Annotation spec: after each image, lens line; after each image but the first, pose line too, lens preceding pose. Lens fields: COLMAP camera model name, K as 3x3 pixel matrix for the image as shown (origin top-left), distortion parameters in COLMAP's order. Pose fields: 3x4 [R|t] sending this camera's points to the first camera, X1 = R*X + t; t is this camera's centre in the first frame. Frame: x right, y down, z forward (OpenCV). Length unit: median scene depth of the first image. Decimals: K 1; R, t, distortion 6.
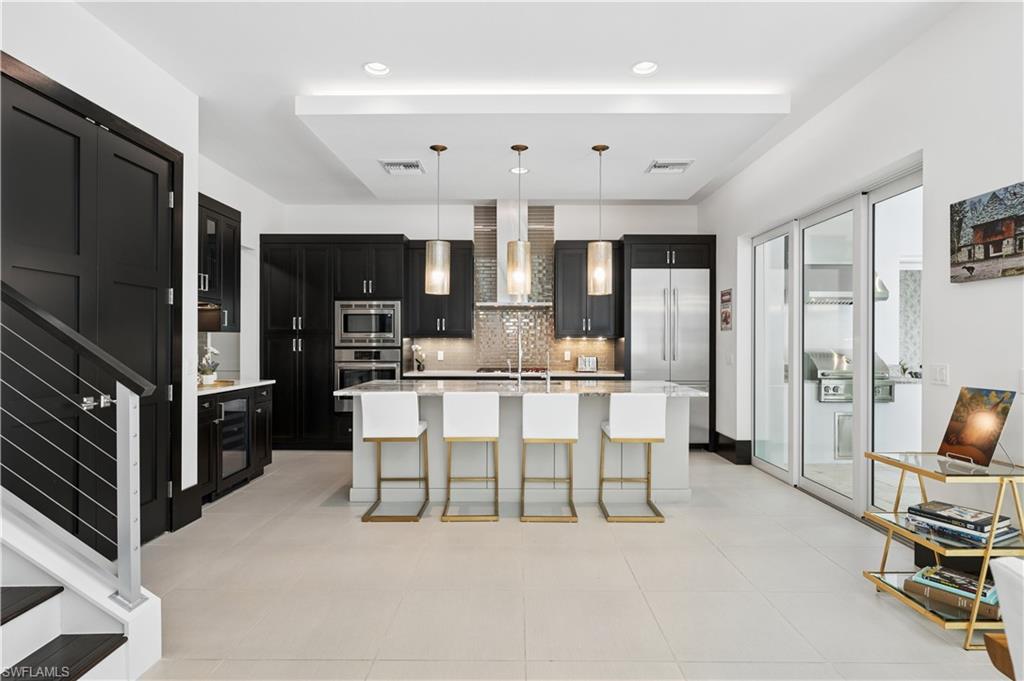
lens RADIAL K [[529.7, 0, 511.3], [0, 529.7, 340.5], [0, 0, 1]] dist [0.000989, 0.000016]
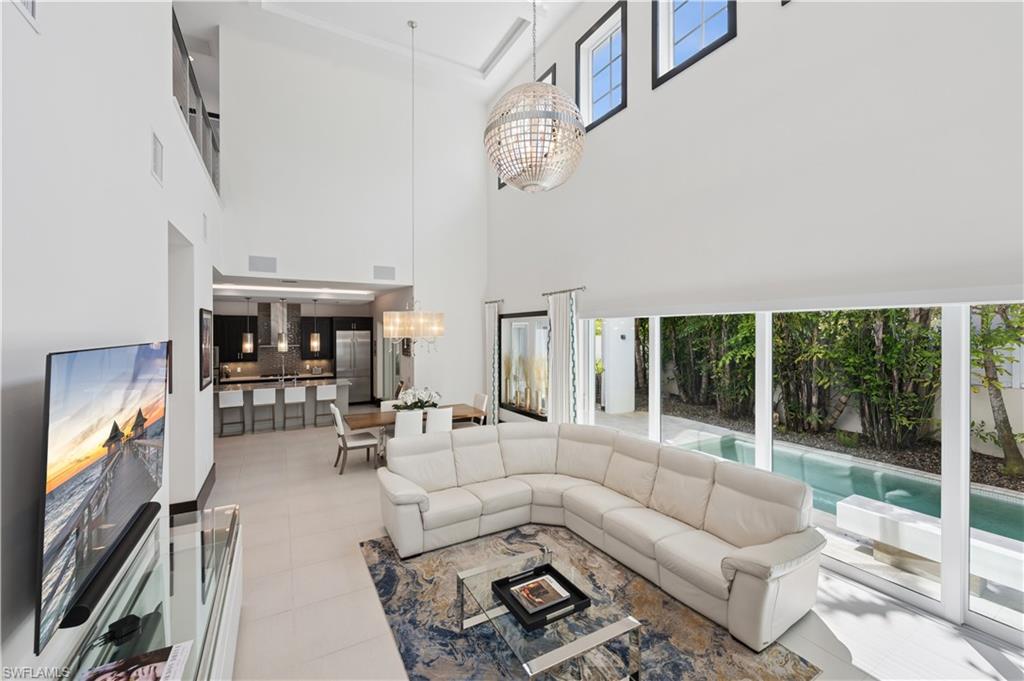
lens RADIAL K [[407.6, 0, 509.5], [0, 407.6, 330.9], [0, 0, 1]] dist [0.000934, 0.000058]
pose [[0.865661, -0.001551, 0.500628, -0.019700], [0.001856, 0.999998, -0.000111, -0.140678], [-0.500627, 0.001025, 0.865662, -1.044761]]
